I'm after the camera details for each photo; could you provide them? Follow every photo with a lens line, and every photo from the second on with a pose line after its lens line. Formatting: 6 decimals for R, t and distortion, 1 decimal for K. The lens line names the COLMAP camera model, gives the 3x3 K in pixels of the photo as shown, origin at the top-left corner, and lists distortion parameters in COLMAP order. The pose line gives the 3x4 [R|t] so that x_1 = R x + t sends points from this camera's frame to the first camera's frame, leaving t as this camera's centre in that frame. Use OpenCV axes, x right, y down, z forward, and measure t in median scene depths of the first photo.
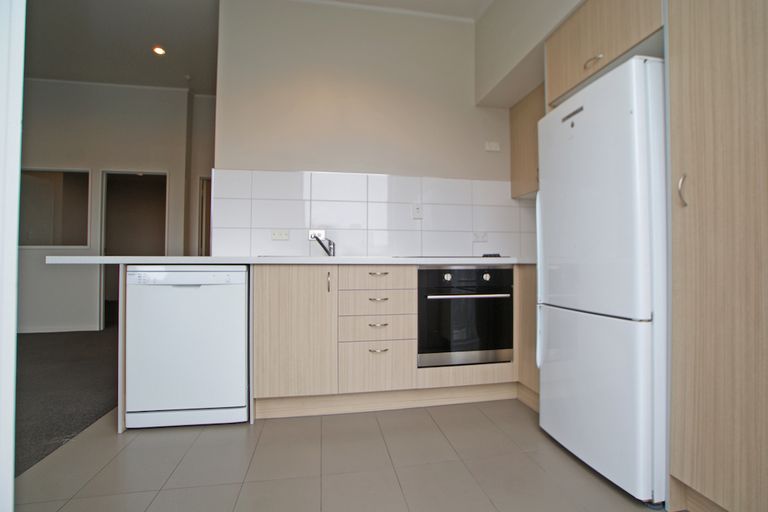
lens RADIAL K [[371.3, 0, 385.6], [0, 371.3, 251.4], [0, 0, 1]] dist [-0.022100, 0.001060]
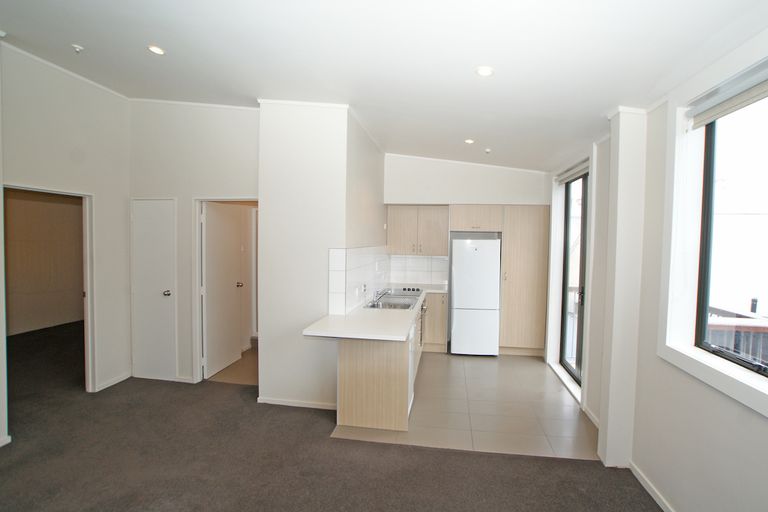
lens RADIAL K [[371.3, 0, 385.6], [0, 371.3, 251.4], [0, 0, 1]] dist [-0.022100, 0.001060]
pose [[0.322878, -0.032771, 0.945873, -1.880156], [-0.035620, 0.998272, 0.046746, -0.314131], [-0.945770, -0.048785, 0.321152, 0.507970]]
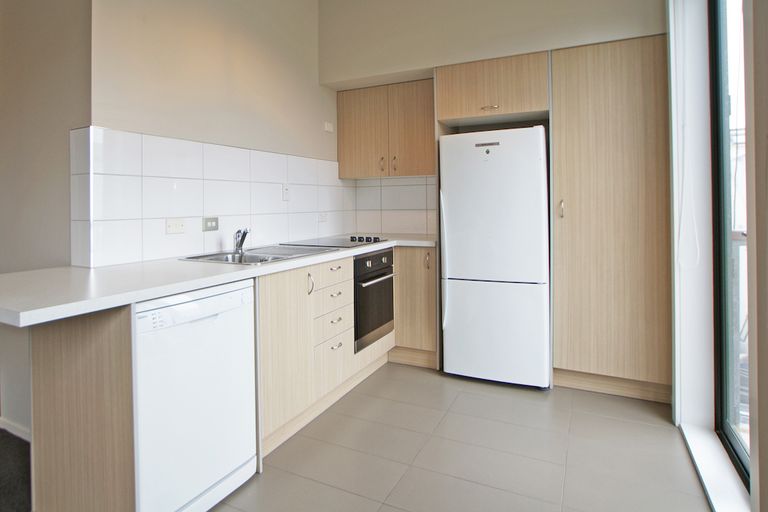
lens RADIAL K [[464.5, 0, 323.5], [0, 464.5, 202.6], [0, 0, 1]] dist [-0.084742, 0.061245]
pose [[0.653904, -0.005026, 0.756561, -0.896074], [-0.004652, 0.999932, 0.010664, -0.116316], [-0.756563, -0.010492, 0.653836, 0.225490]]
